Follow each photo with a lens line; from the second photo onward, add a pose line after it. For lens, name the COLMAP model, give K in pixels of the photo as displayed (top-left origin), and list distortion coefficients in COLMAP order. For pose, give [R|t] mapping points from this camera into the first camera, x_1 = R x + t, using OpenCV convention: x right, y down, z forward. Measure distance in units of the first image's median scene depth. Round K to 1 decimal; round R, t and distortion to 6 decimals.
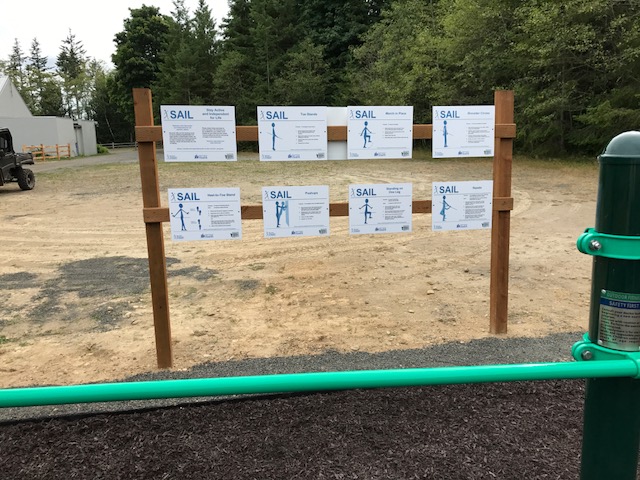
lens RADIAL K [[532.2, 0, 322.8], [0, 532.2, 243.1], [0, 0, 1]] dist [0.038332, 0.003876]
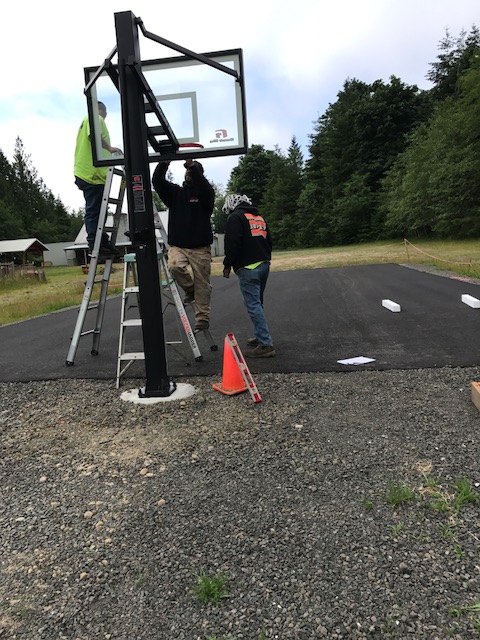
lens RADIAL K [[532.2, 0, 240.0], [0, 532.2, 321.6], [0, 0, 1]] dist [0.038332, 0.003876]
pose [[0.943678, -0.009997, -0.330715, 0.122634], [-0.001696, 0.999384, -0.035050, 0.077011], [0.330861, 0.033637, 0.943080, -0.417599]]
